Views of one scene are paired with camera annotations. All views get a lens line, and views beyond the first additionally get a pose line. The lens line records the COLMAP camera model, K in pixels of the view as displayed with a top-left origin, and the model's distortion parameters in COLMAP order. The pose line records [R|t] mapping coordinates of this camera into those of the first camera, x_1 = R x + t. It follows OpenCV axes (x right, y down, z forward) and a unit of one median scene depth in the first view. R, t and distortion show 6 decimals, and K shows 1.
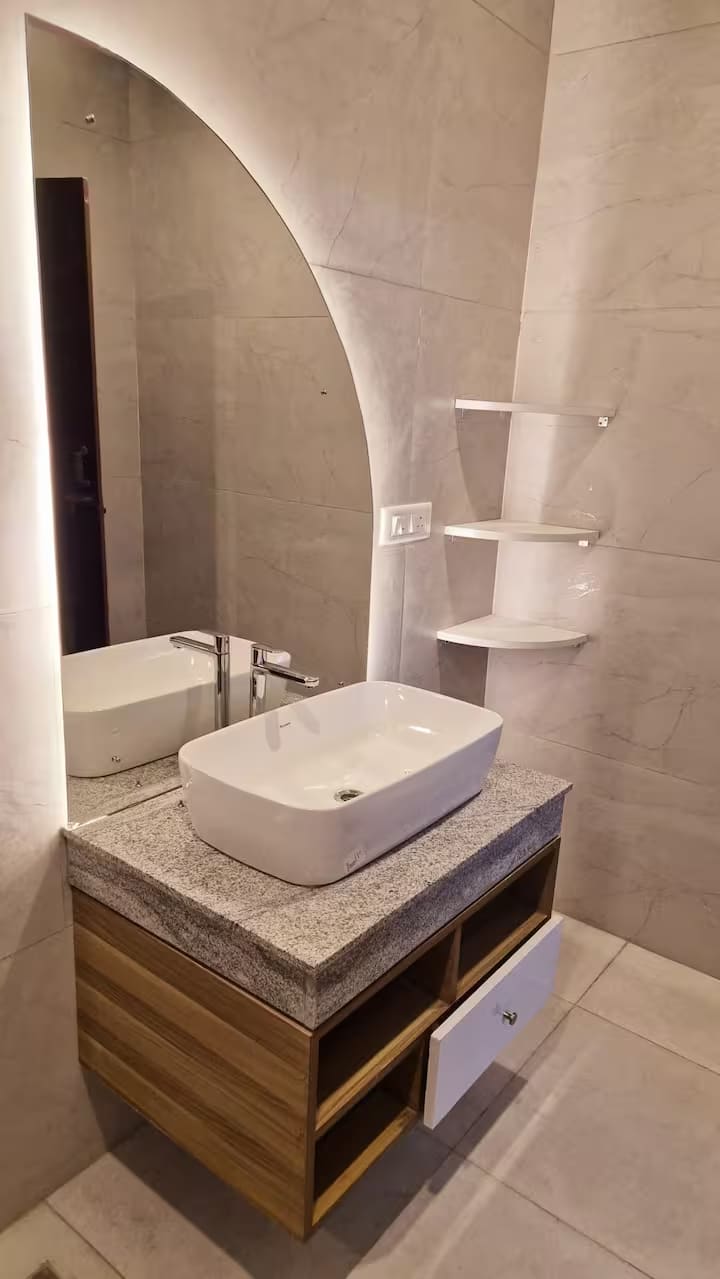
lens RADIAL K [[856.9, 0, 367.5], [0, 856.9, 650.8], [0, 0, 1]] dist [0.078400, -0.031540]
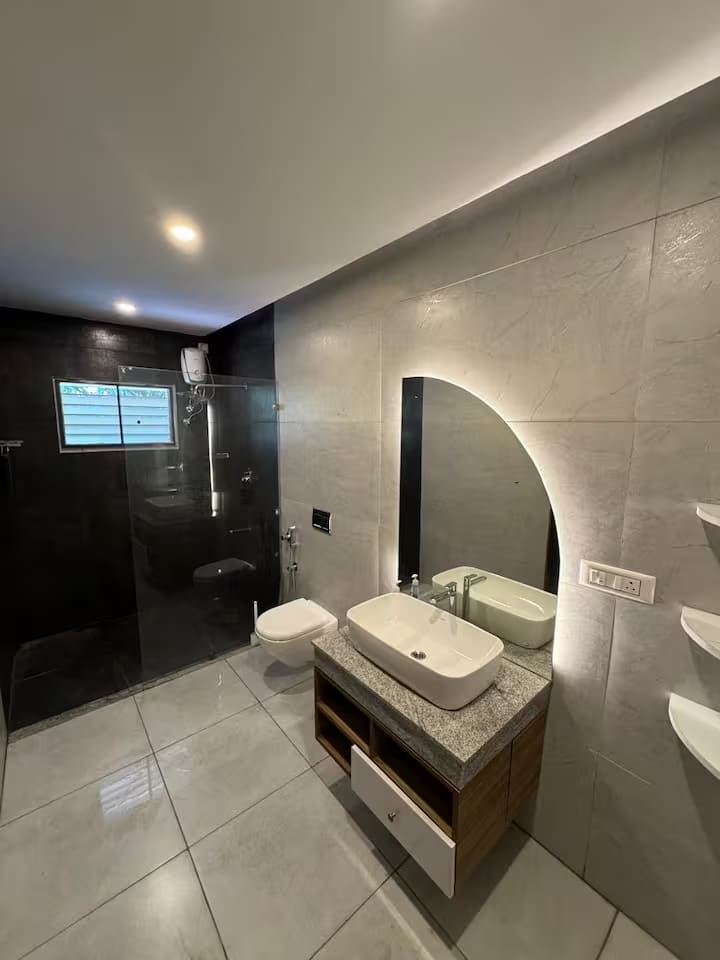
lens RADIAL K [[382.8, 0, 355.6], [0, 382.8, 478.4], [0, 0, 1]] dist [0.001533, 0.000047]
pose [[-0.215914, 0.085366, -0.972674, 0.835353], [-0.283223, 0.947867, 0.146059, -0.322476], [0.934433, 0.307020, -0.180480, 0.796383]]
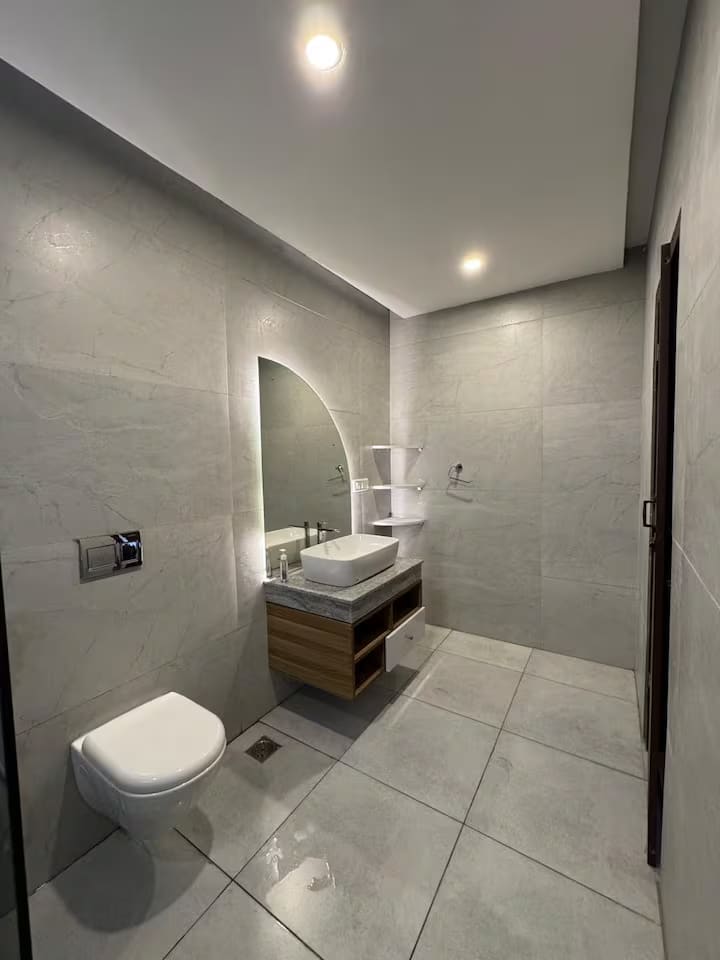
lens RADIAL K [[382.8, 0, 358.3], [0, 382.8, 479.5], [0, 0, 1]] dist [0.001533, 0.000047]
pose [[0.994587, -0.073808, 0.073140, -0.070503], [0.088042, 0.972437, -0.215904, 0.145037], [-0.055188, 0.221175, 0.973671, -0.378566]]
